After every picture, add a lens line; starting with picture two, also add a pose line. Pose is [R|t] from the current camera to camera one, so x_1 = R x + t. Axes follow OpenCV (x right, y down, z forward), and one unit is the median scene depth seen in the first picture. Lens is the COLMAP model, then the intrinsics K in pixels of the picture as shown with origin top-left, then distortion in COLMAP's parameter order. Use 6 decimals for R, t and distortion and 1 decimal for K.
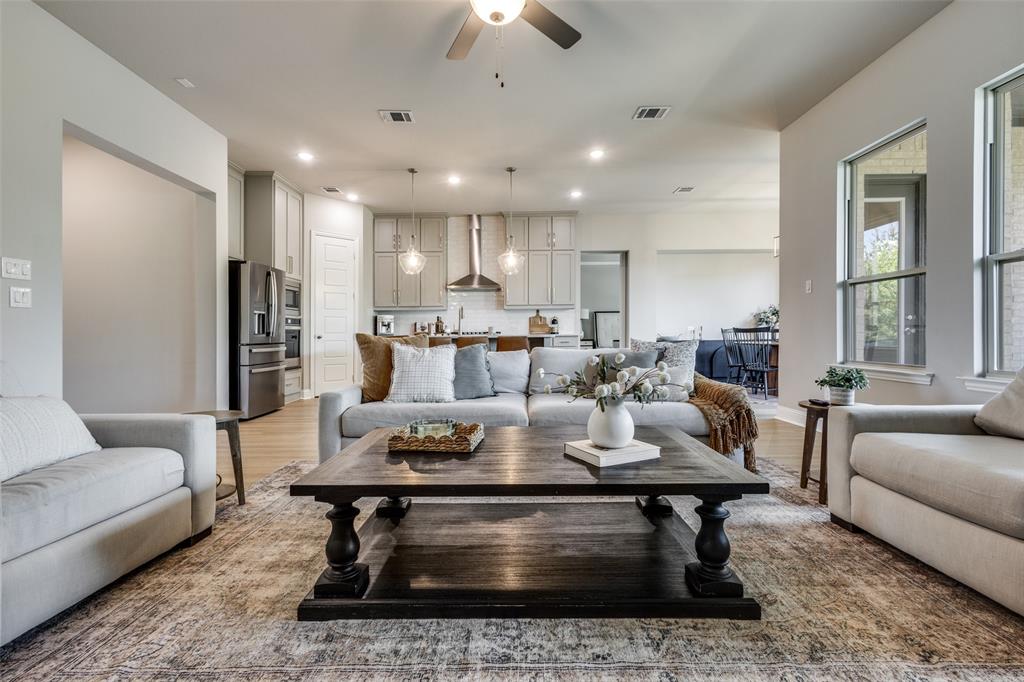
lens RADIAL K [[470.5, 0, 509.1], [0, 470.5, 337.4], [0, 0, 1]] dist [0.015403, -0.006010]
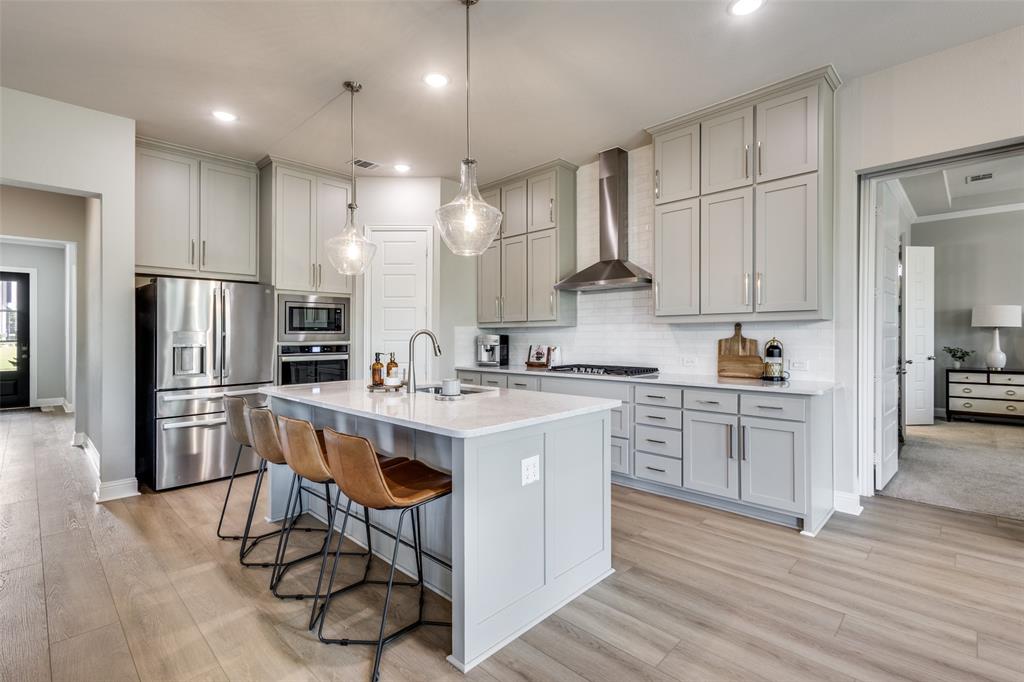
lens RADIAL K [[470.5, 0, 509.1], [0, 470.5, 337.4], [0, 0, 1]] dist [0.015403, -0.006010]
pose [[0.714576, 0.008420, -0.699507, 0.343354], [-0.004298, 0.999962, 0.007647, -0.073487], [0.699545, -0.002458, 0.714585, 0.807178]]
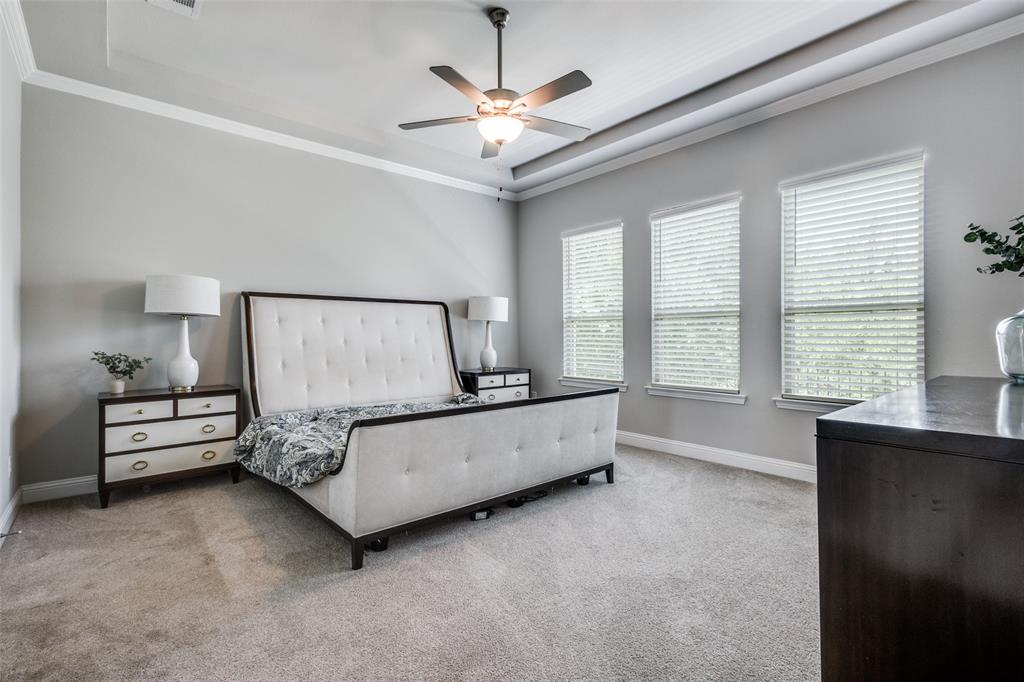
lens RADIAL K [[470.5, 0, 509.1], [0, 470.5, 337.4], [0, 0, 1]] dist [0.015403, -0.006010]
pose [[0.756063, 0.009431, 0.654431, 0.291171], [-0.002240, 0.999928, -0.011822, -0.056527], [-0.654495, 0.007472, 0.756029, 1.709046]]
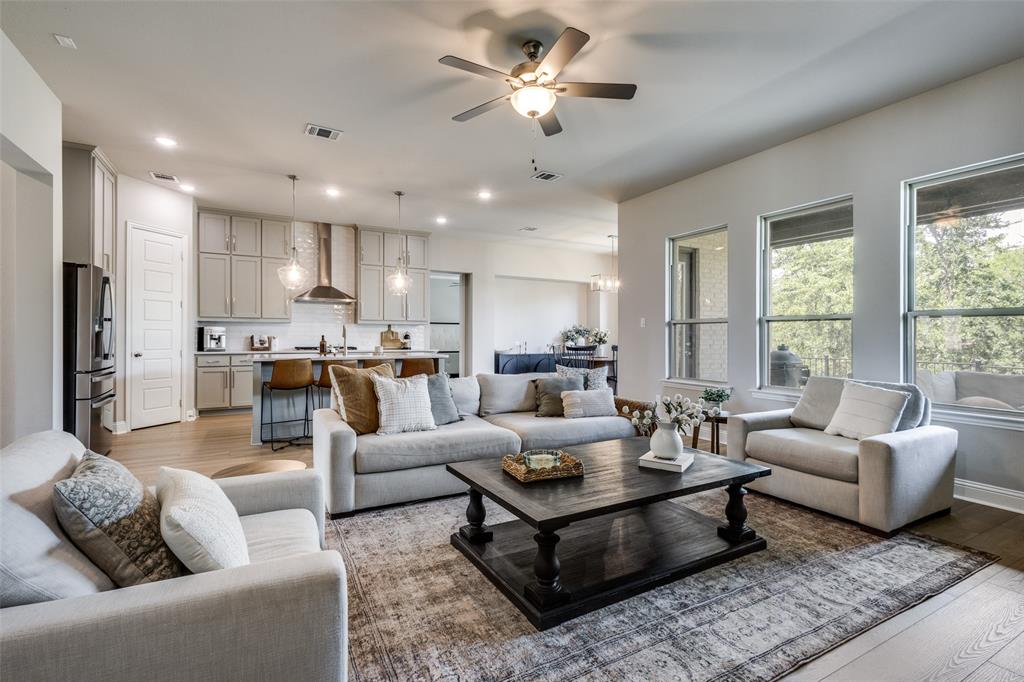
lens RADIAL K [[470.5, 0, 509.1], [0, 470.5, 337.4], [0, 0, 1]] dist [0.015403, -0.006010]
pose [[0.877323, 0.012544, 0.479737, -0.308321], [-0.010541, 0.999921, -0.006868, -0.042123], [-0.479785, 0.000968, 0.877386, -0.017864]]
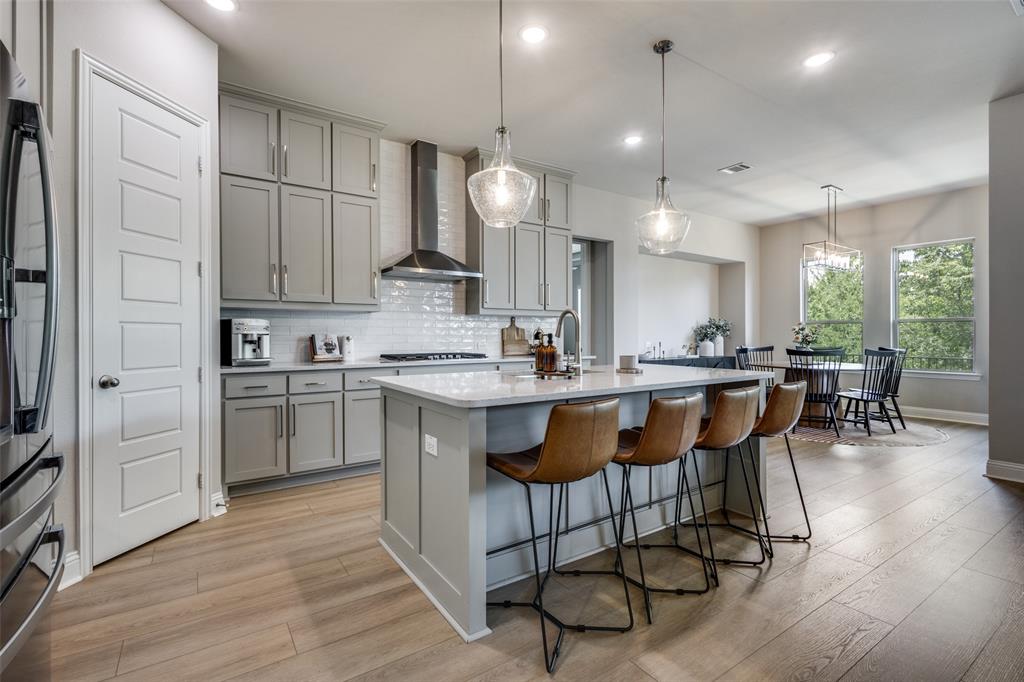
lens RADIAL K [[470.5, 0, 509.1], [0, 470.5, 337.4], [0, 0, 1]] dist [0.015403, -0.006010]
pose [[0.829544, 0.005831, 0.558411, -0.464563], [-0.004572, 0.999983, -0.003651, -0.044159], [-0.558422, 0.000476, 0.829557, 0.733630]]
